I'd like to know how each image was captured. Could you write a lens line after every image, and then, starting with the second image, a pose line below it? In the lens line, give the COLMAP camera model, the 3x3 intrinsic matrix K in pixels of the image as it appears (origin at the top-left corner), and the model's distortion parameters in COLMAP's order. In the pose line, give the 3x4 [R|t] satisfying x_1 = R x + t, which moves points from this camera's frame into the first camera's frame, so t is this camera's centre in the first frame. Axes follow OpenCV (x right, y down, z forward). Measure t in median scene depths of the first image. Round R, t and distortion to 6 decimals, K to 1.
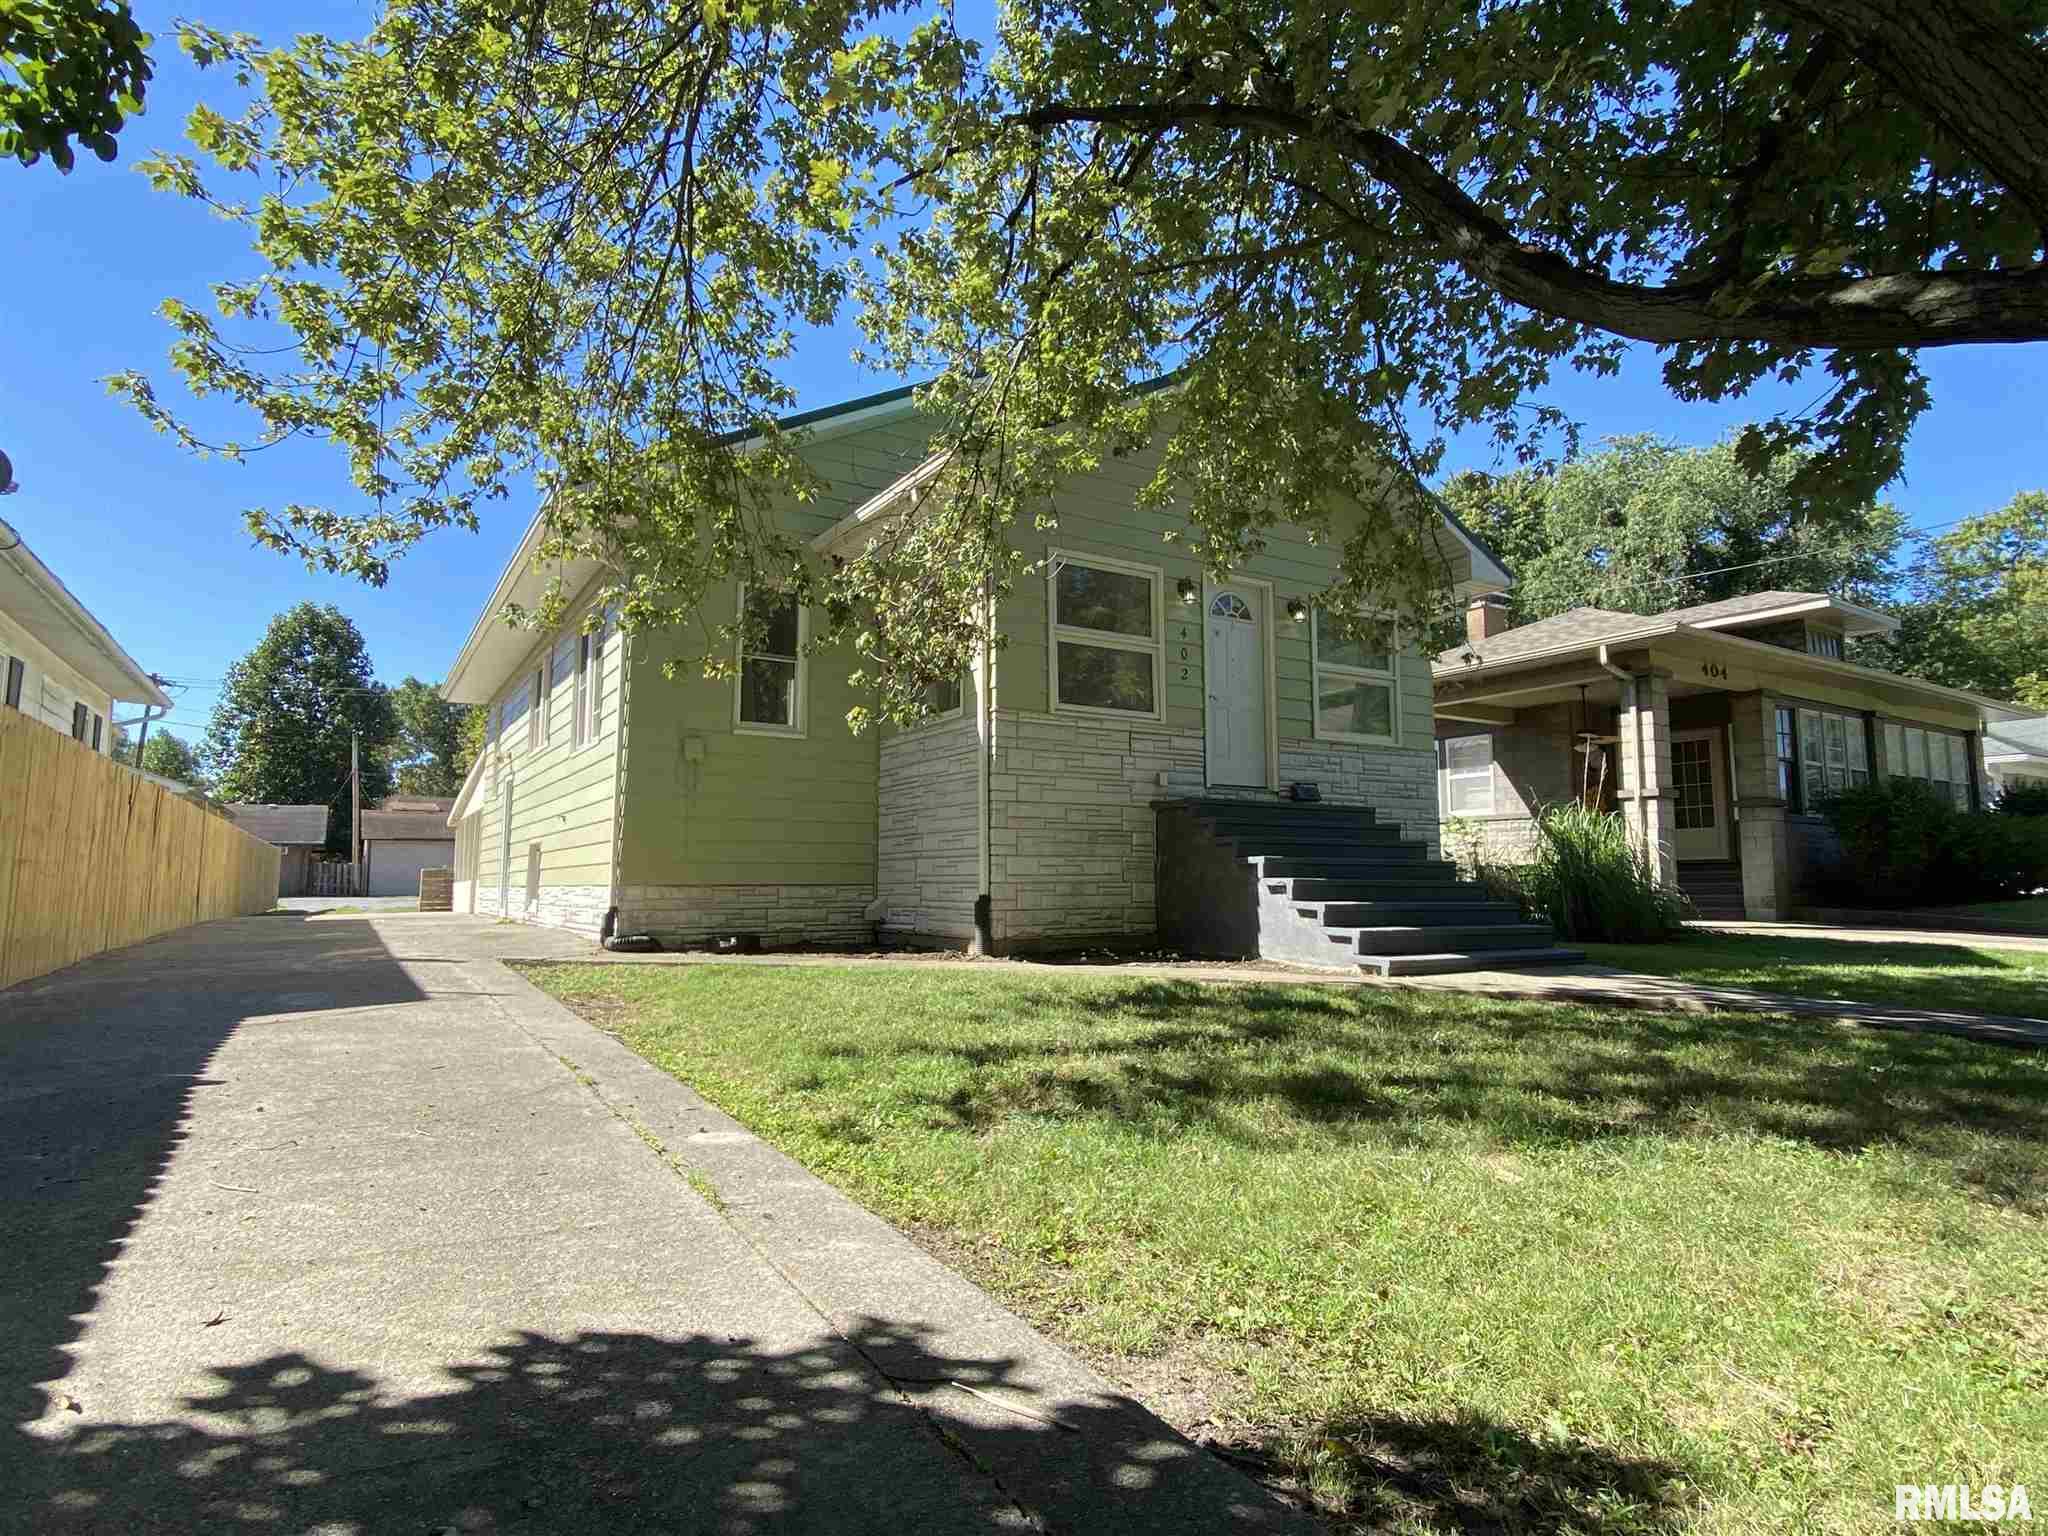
lens RADIAL K [[1105.6, 0, 1024.6], [0, 1105.6, 765.3], [0, 0, 1]] dist [0.039248, -0.019141]
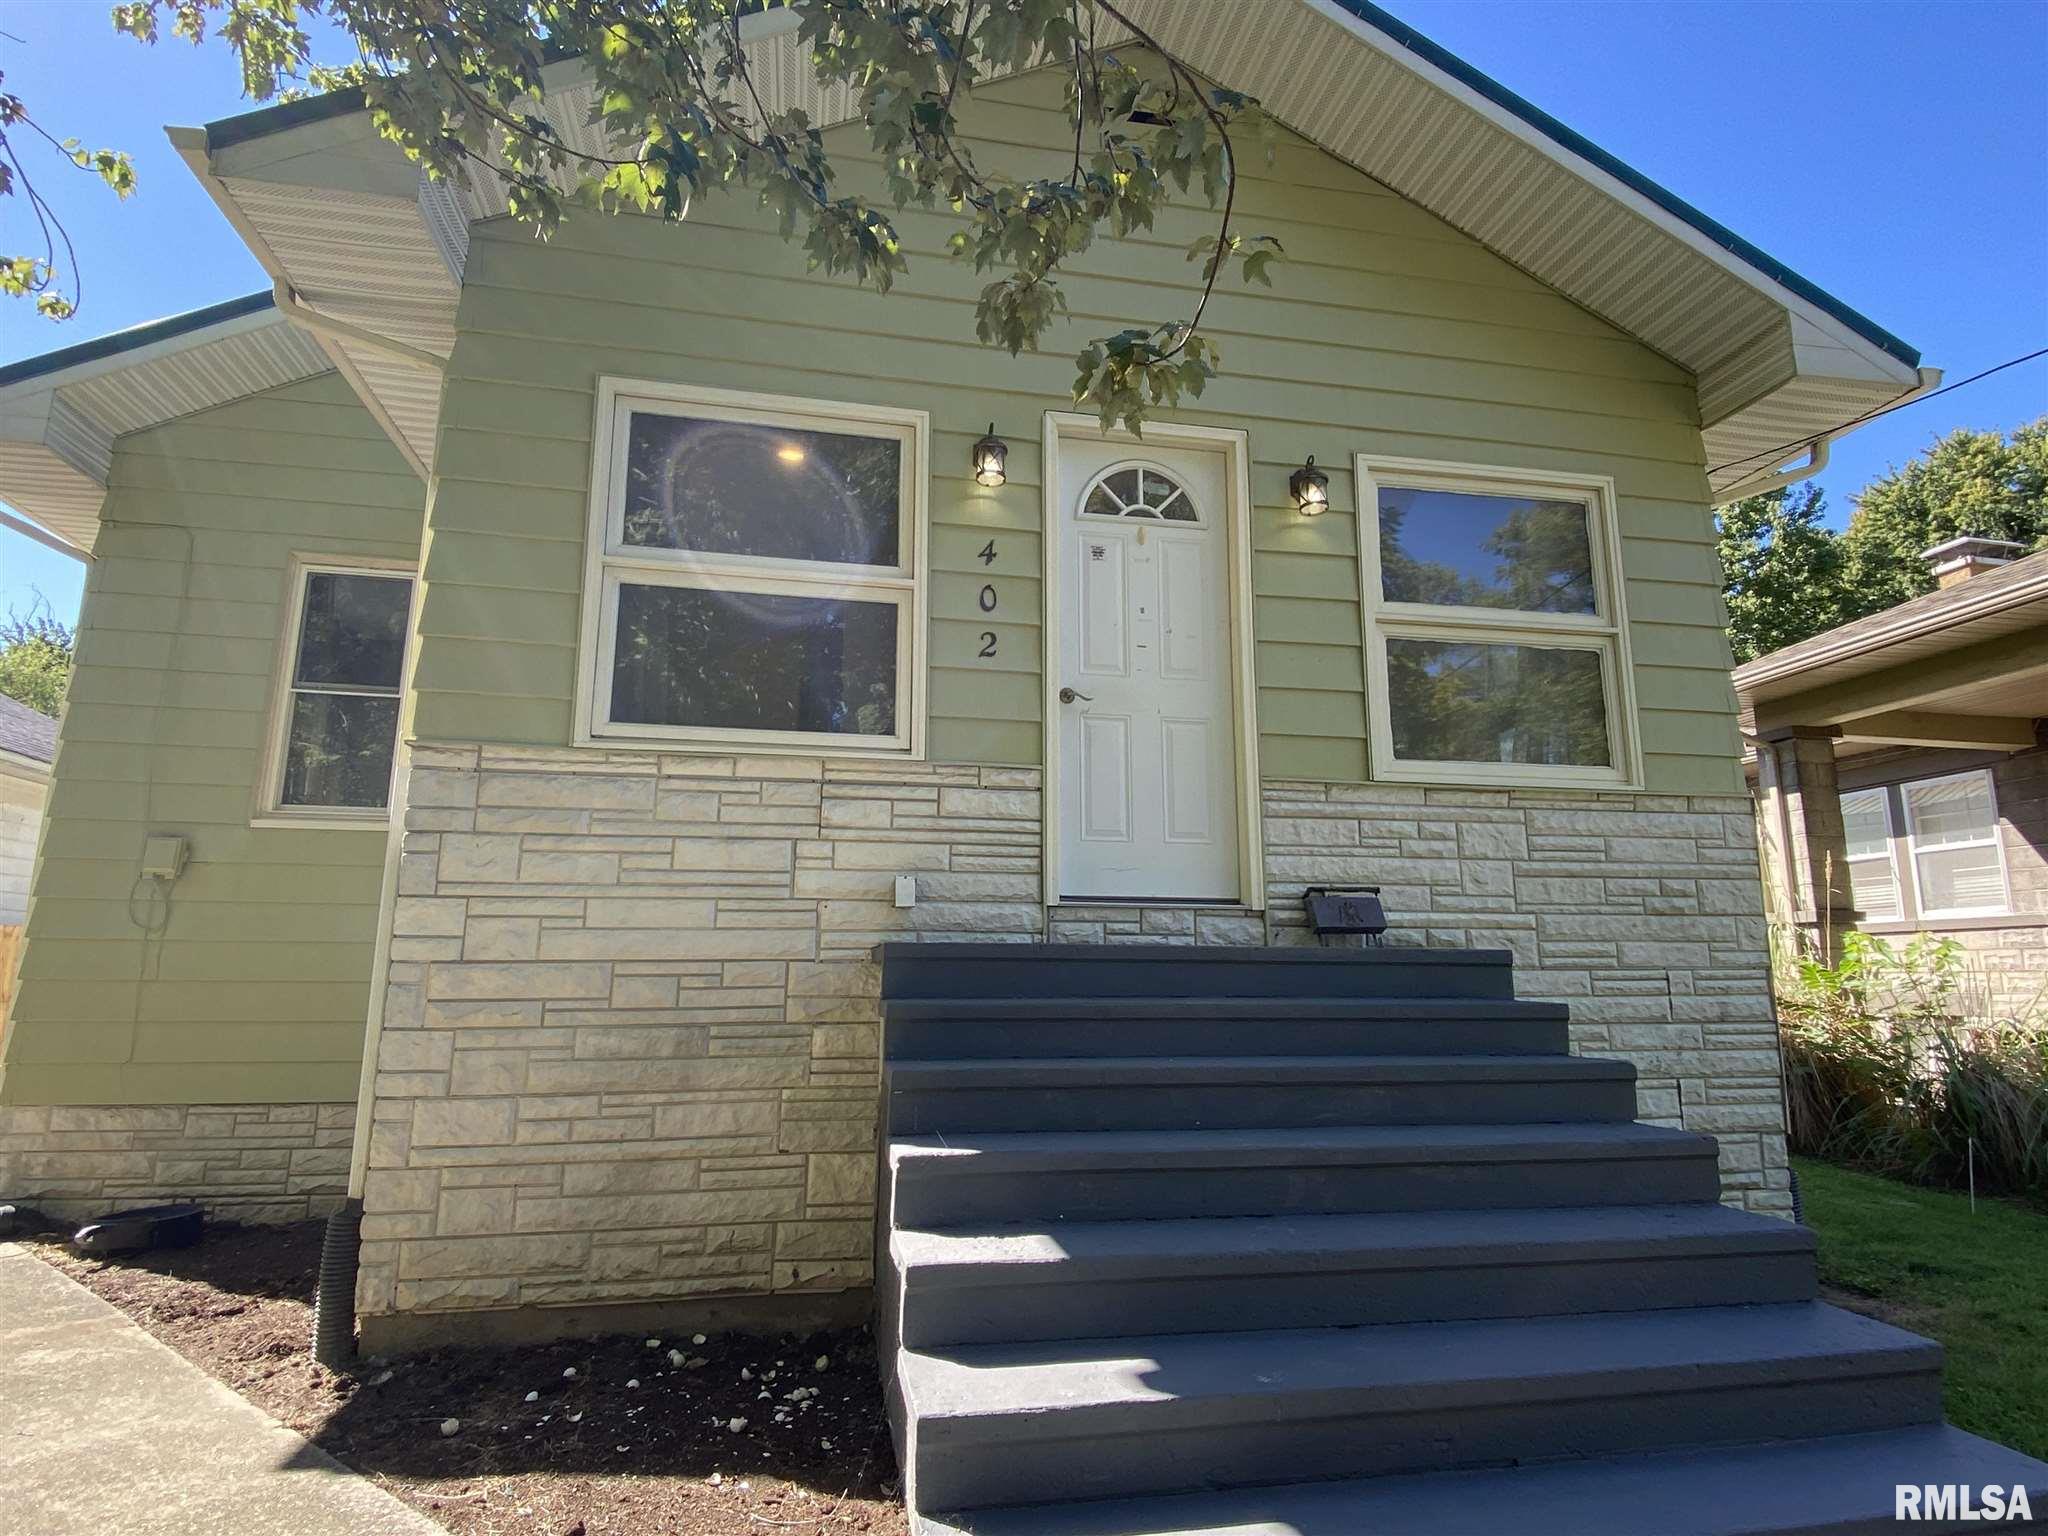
lens RADIAL K [[1105.6, 0, 1013.7], [0, 1105.6, 768.9], [0, 0, 1]] dist [0.039248, -0.019141]
pose [[0.939044, -0.058887, -0.338716, 0.295385], [0.033175, 0.996145, -0.081212, 0.001609], [0.342192, 0.065025, 0.937377, 0.598258]]
